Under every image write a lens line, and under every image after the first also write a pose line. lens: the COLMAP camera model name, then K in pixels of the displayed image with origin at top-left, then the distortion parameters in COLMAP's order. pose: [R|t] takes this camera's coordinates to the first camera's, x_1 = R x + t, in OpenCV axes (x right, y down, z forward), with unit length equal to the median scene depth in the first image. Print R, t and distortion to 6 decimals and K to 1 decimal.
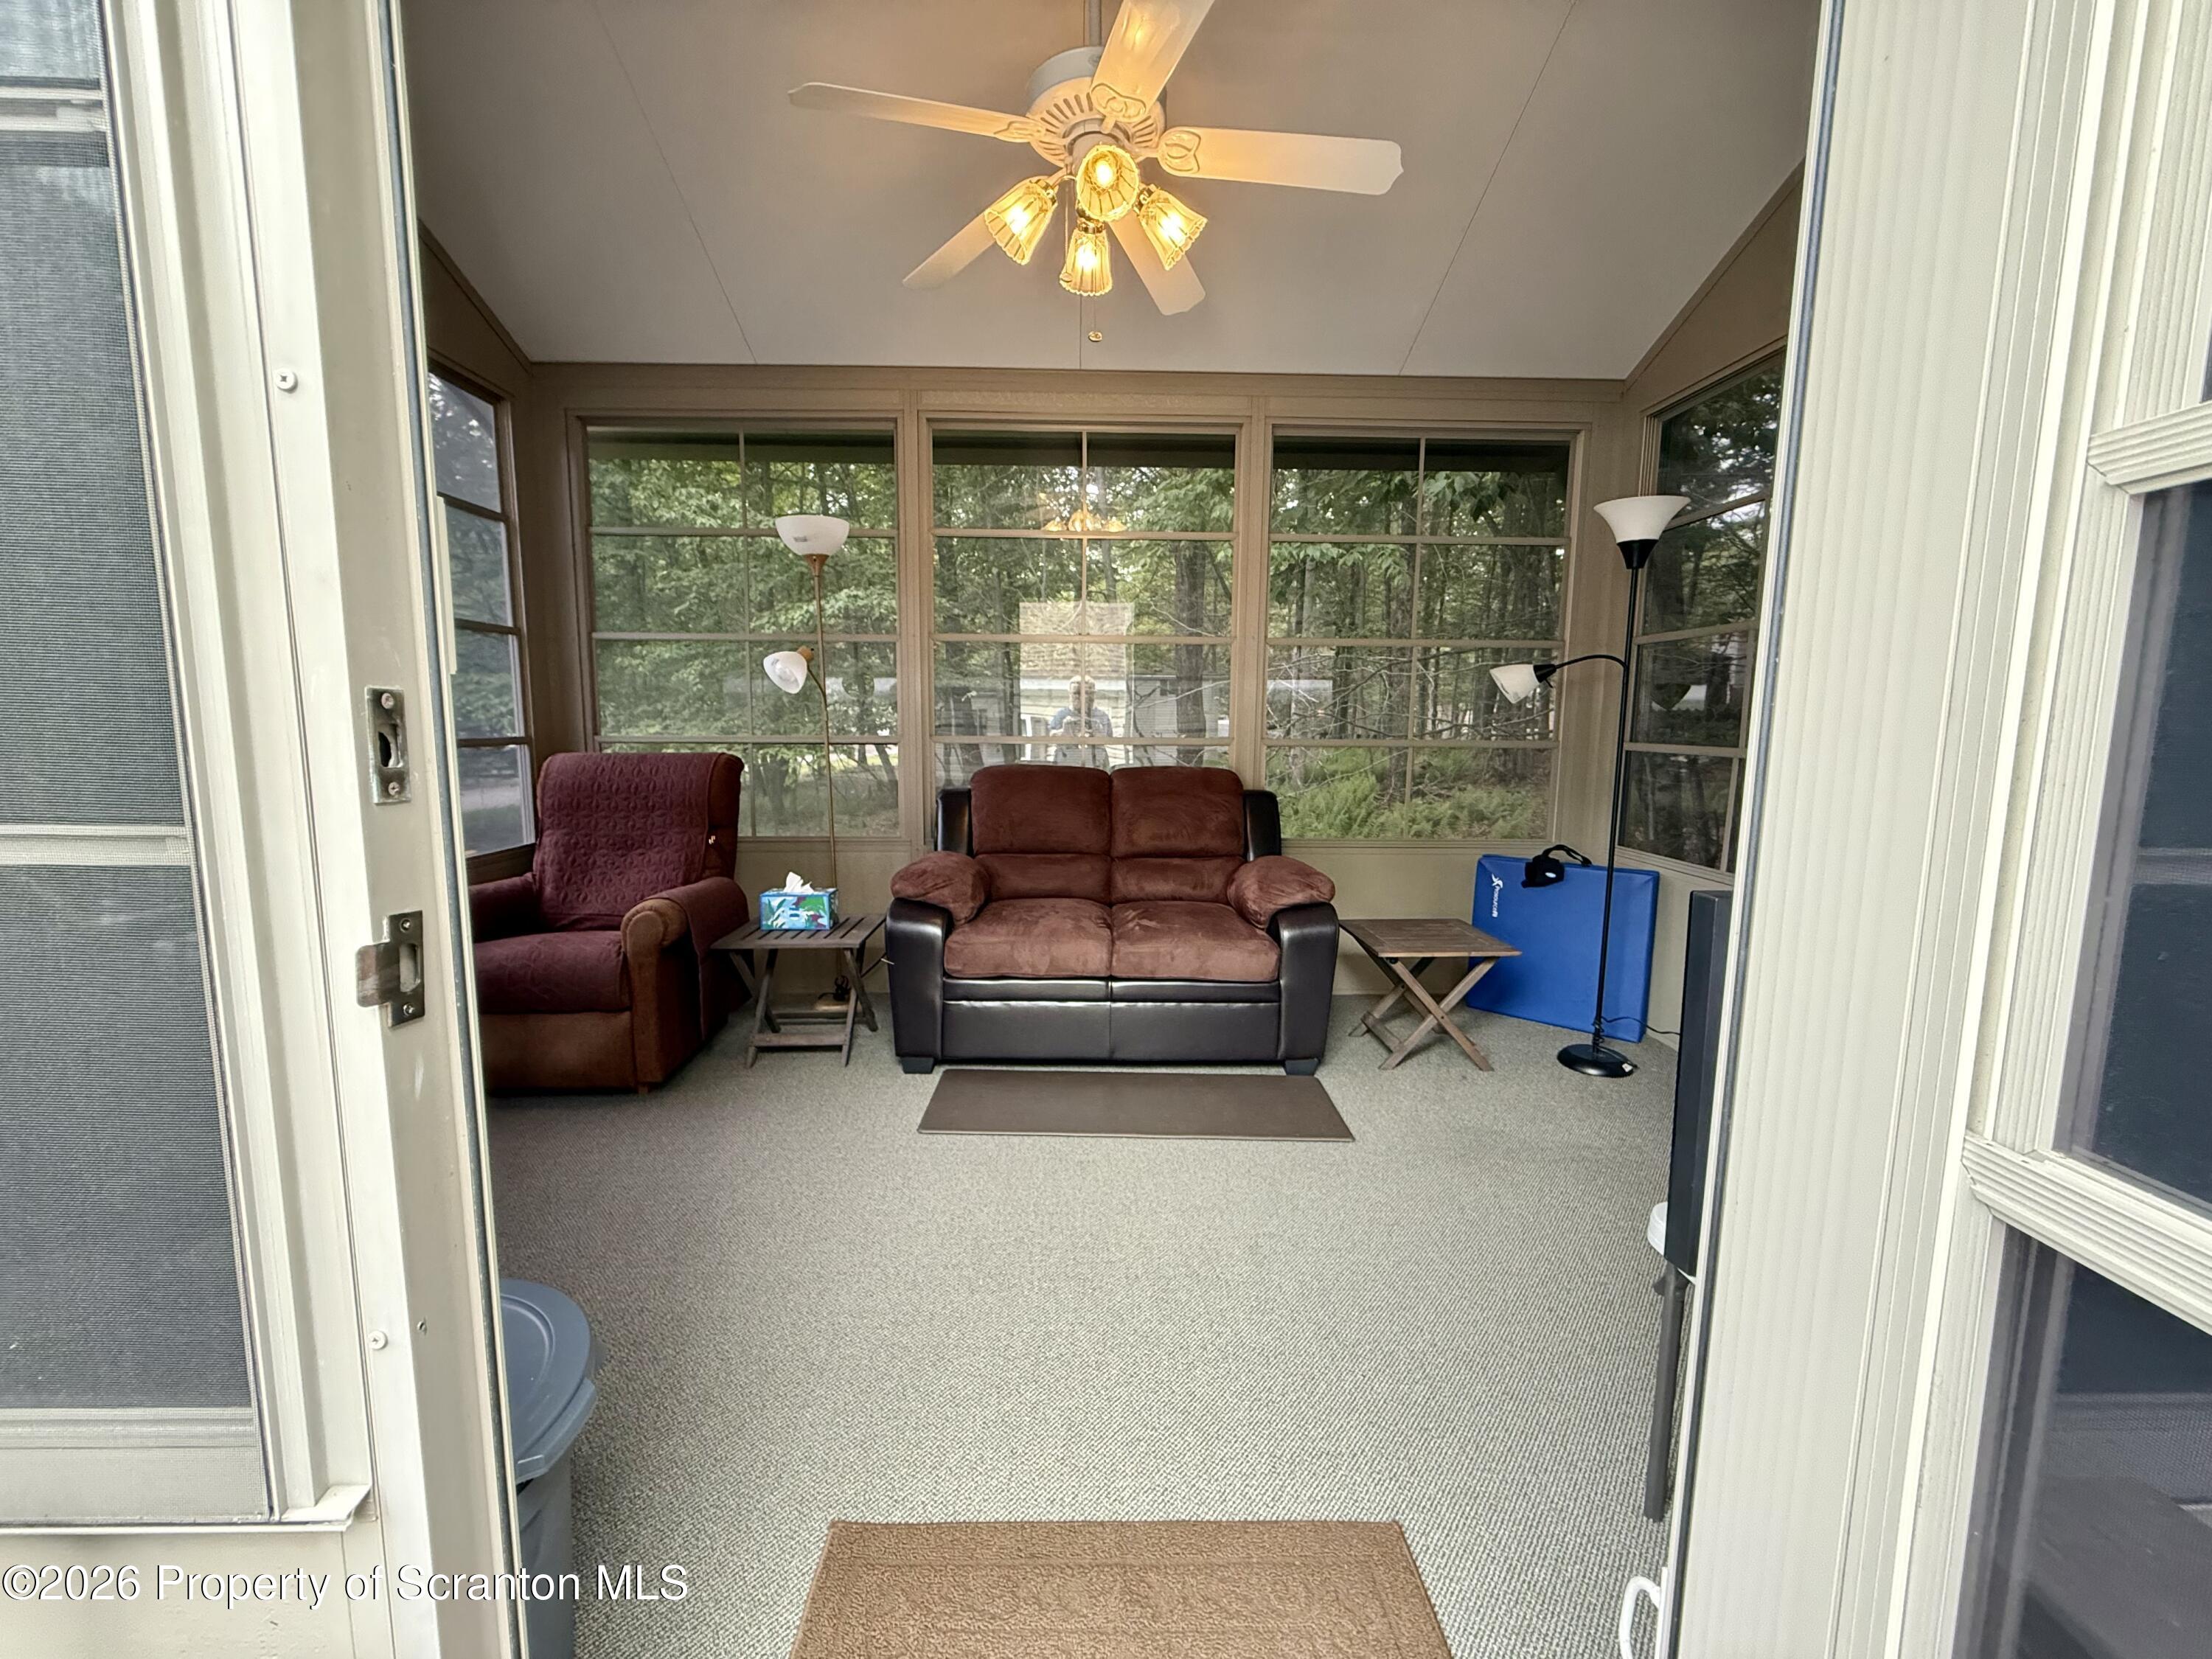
lens RADIAL K [[877.2, 0, 1097.9], [0, 877.2, 828.8], [0, 0, 1]] dist [0.001094, -0.000012]
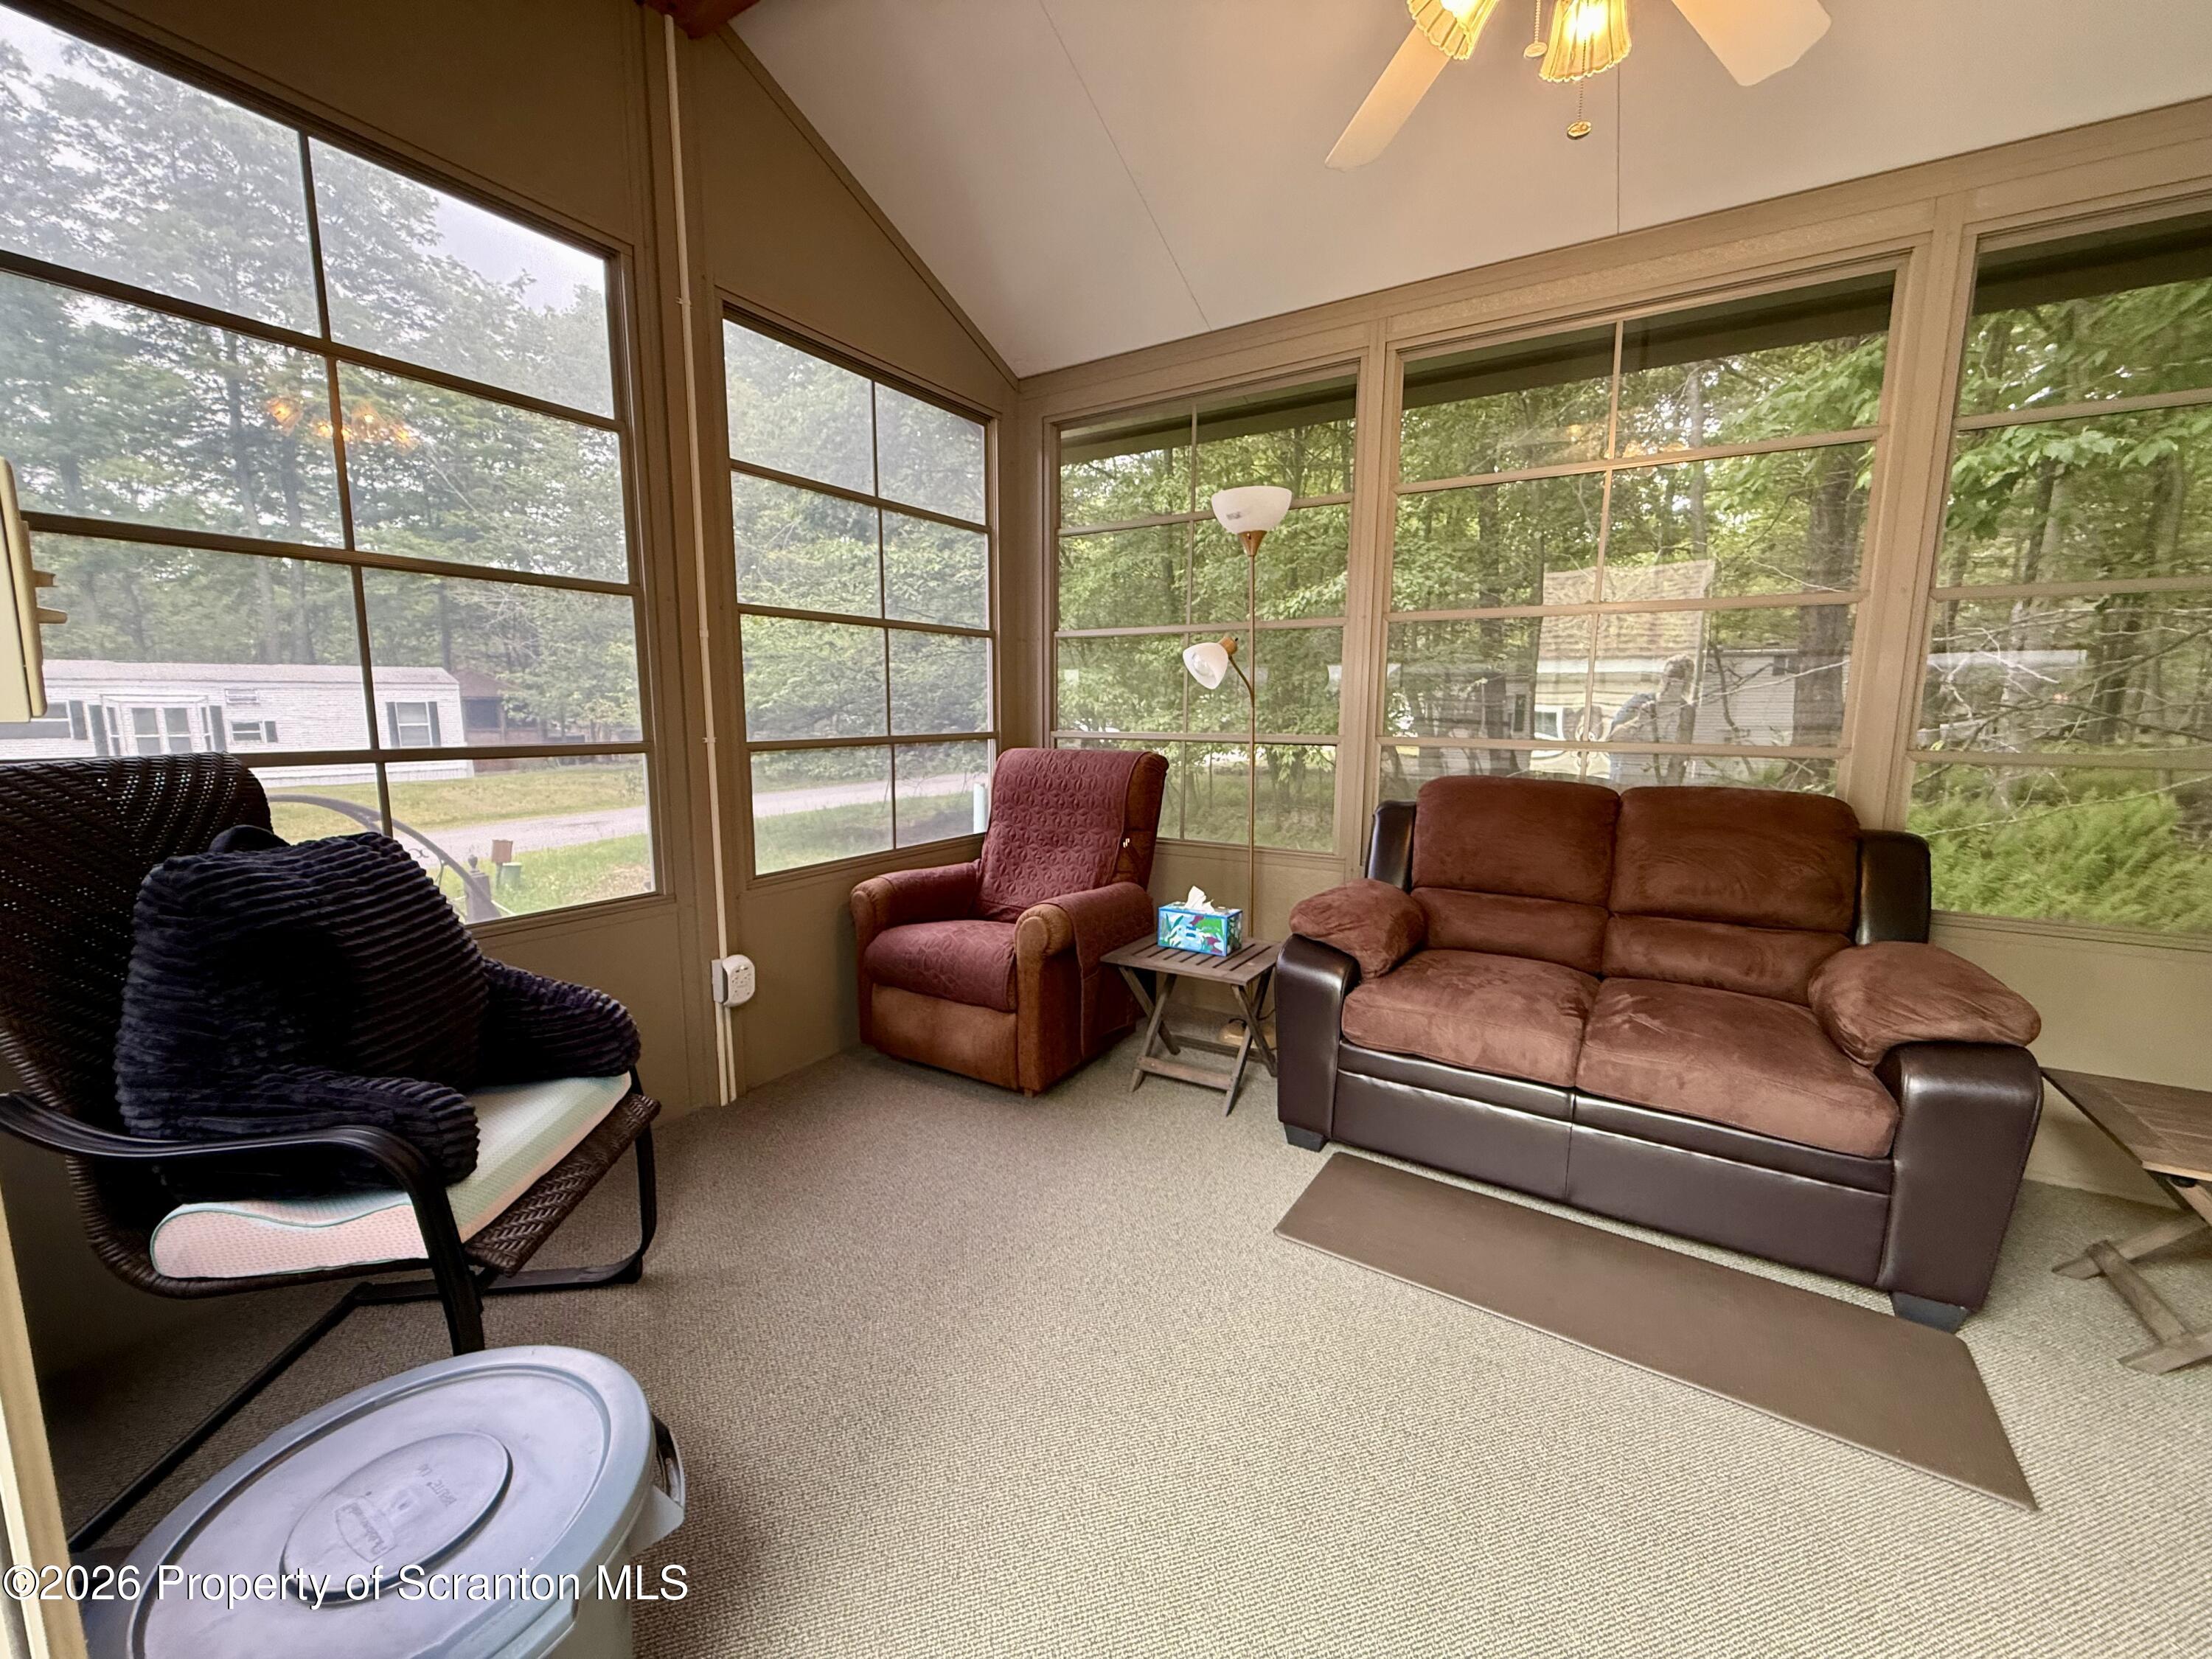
lens RADIAL K [[874.5, 0, 1100.7], [0, 874.5, 825.6], [0, 0, 1]] dist [-0.000293, 0.000151]
pose [[0.834419, 0.073688, -0.546182, 0.059853], [-0.066610, 0.997240, 0.032781, -0.036526], [0.547090, 0.009028, 0.837025, 0.184887]]
